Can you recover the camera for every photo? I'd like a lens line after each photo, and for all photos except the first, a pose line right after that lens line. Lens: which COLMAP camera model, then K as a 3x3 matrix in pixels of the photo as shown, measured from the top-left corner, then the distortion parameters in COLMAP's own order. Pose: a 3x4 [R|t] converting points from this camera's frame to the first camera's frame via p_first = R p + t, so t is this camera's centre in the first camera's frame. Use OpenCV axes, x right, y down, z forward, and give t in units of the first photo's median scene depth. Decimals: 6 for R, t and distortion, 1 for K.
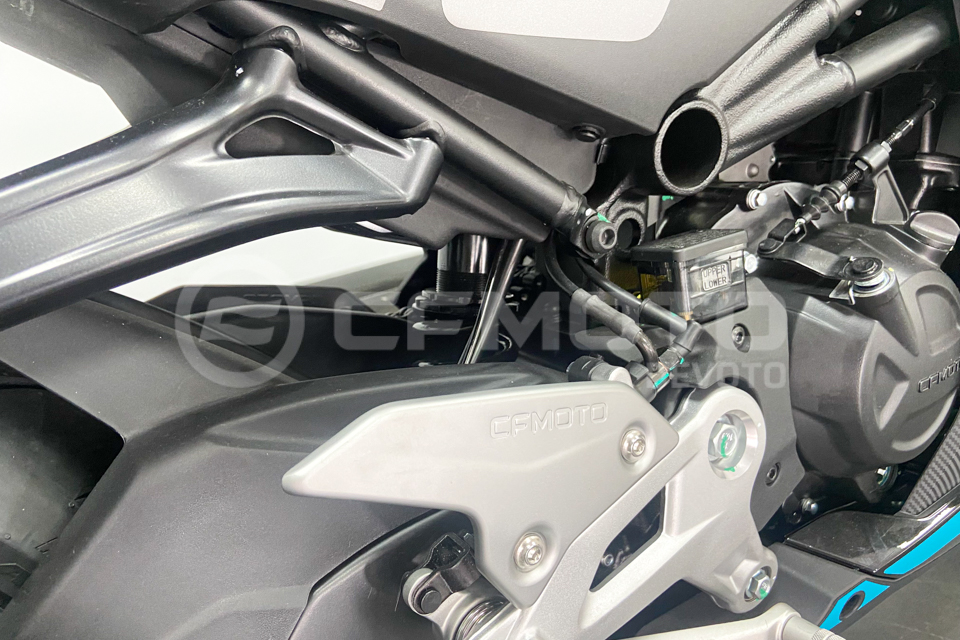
lens RADIAL K [[716.2, 0, 468.3], [0, 716.2, 290.8], [0, 0, 1]] dist [0.086829, -0.103262]
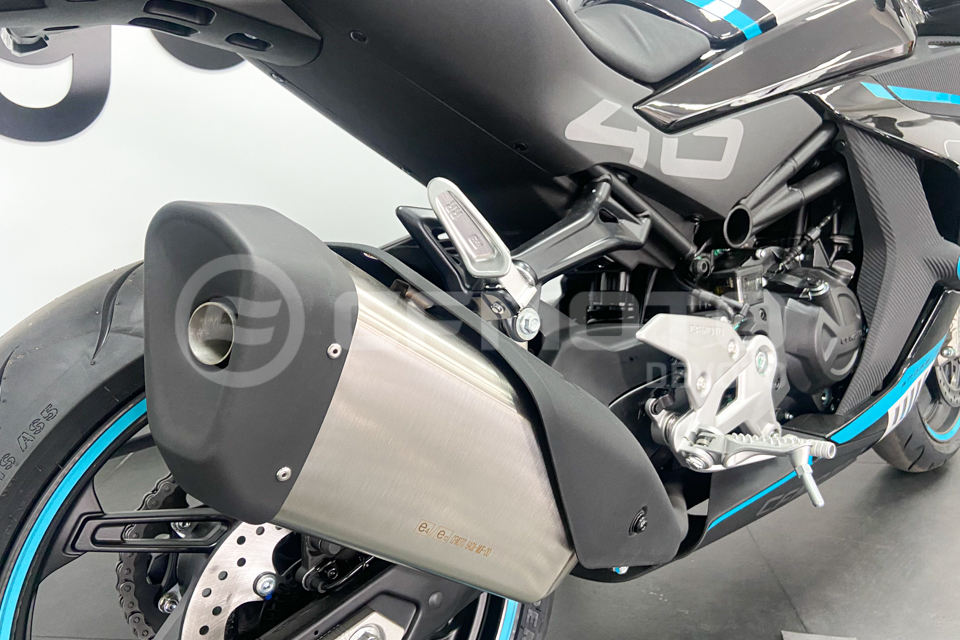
lens RADIAL K [[689.1, 0, 481.2], [0, 689.1, 334.6], [0, 0, 1]] dist [0.061499, -0.001907]
pose [[0.992881, -0.009950, 0.118698, -0.679791], [0.020562, 0.995863, -0.088514, 0.283354], [-0.117326, 0.090324, 0.988977, -0.910982]]
